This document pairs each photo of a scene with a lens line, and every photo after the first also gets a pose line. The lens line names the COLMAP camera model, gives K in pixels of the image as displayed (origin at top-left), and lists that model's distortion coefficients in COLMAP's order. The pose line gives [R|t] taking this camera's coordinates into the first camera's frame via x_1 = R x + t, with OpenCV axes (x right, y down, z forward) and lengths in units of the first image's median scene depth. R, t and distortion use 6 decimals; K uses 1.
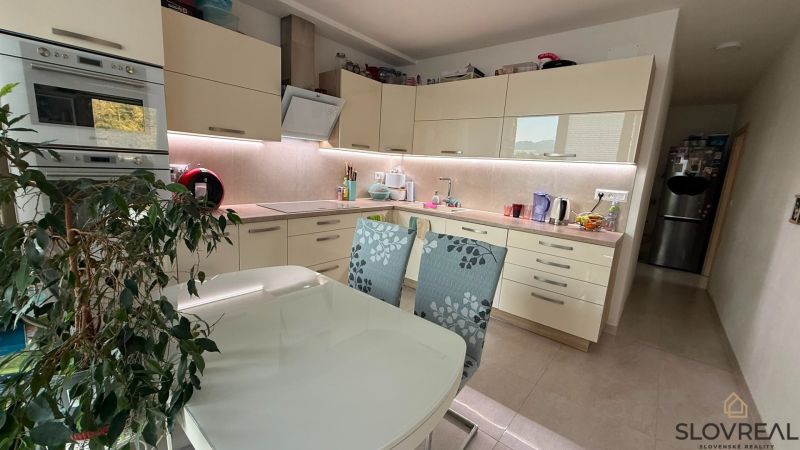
lens RADIAL K [[318.8, 0, 395.5], [0, 318.8, 221.9], [0, 0, 1]] dist [0.002778, 0.000171]
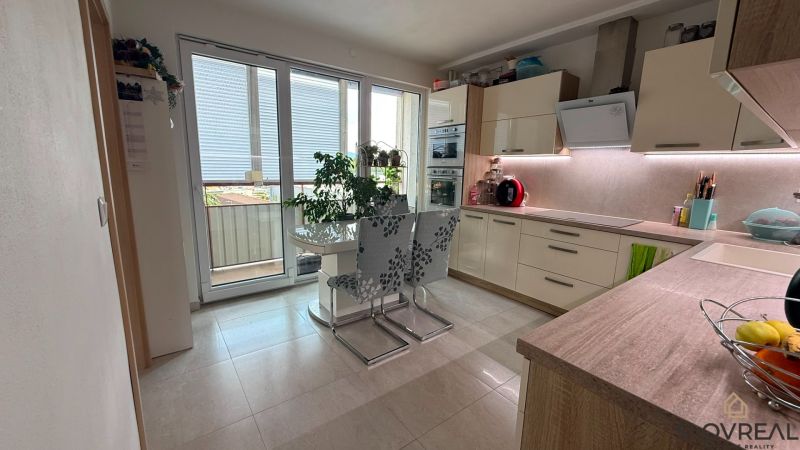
lens RADIAL K [[318.8, 0, 398.3], [0, 318.8, 222.1], [0, 0, 1]] dist [0.002778, 0.000171]
pose [[-0.214183, 0.112883, -0.970249, 0.773019], [-0.195748, 0.968190, 0.155854, -0.077652], [0.956979, 0.223306, -0.185273, 0.655265]]
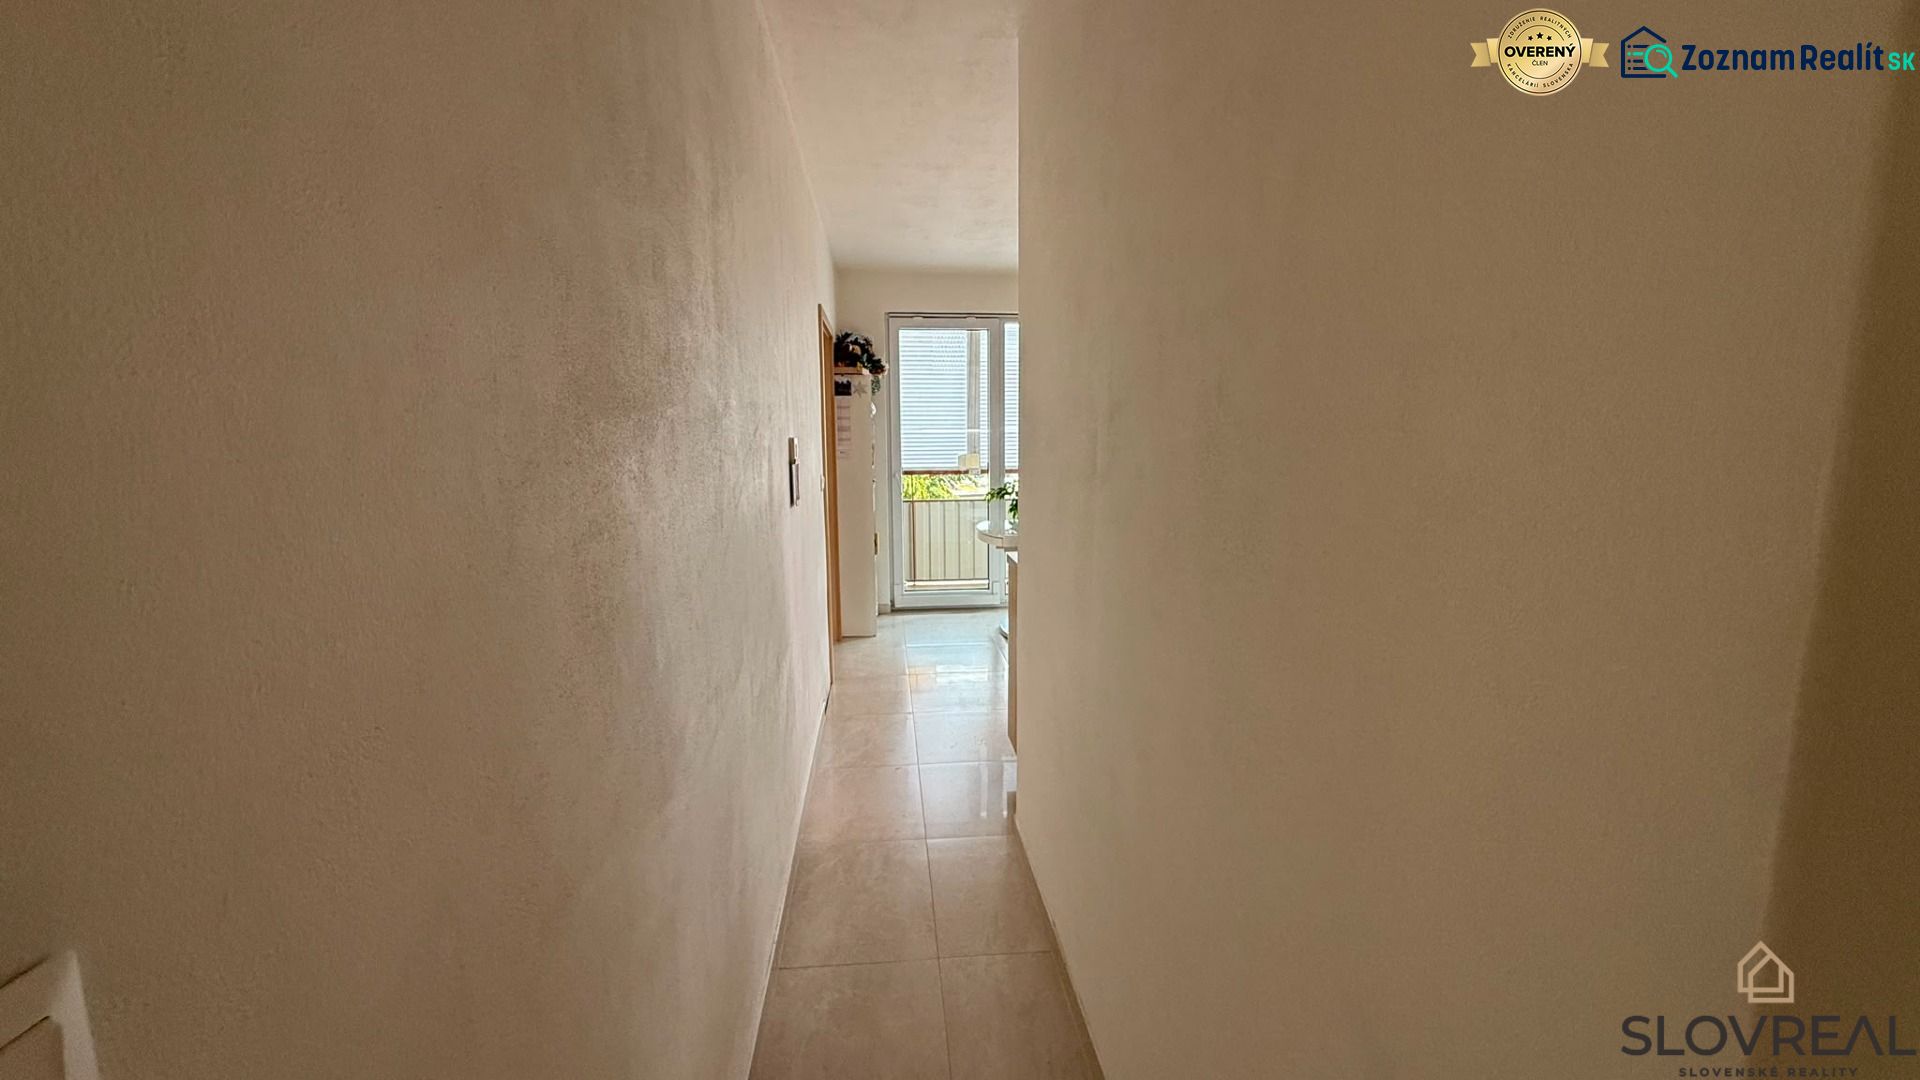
lens RADIAL K [[765.2, 0, 960.1], [0, 765.2, 546.2], [0, 0, 1]] dist [0.002778, 0.000171]
pose [[-0.686600, 0.055750, -0.724895, 1.283655], [-0.150672, 0.964498, 0.216890, -0.185334], [0.711251, 0.258138, -0.653824, 1.316321]]
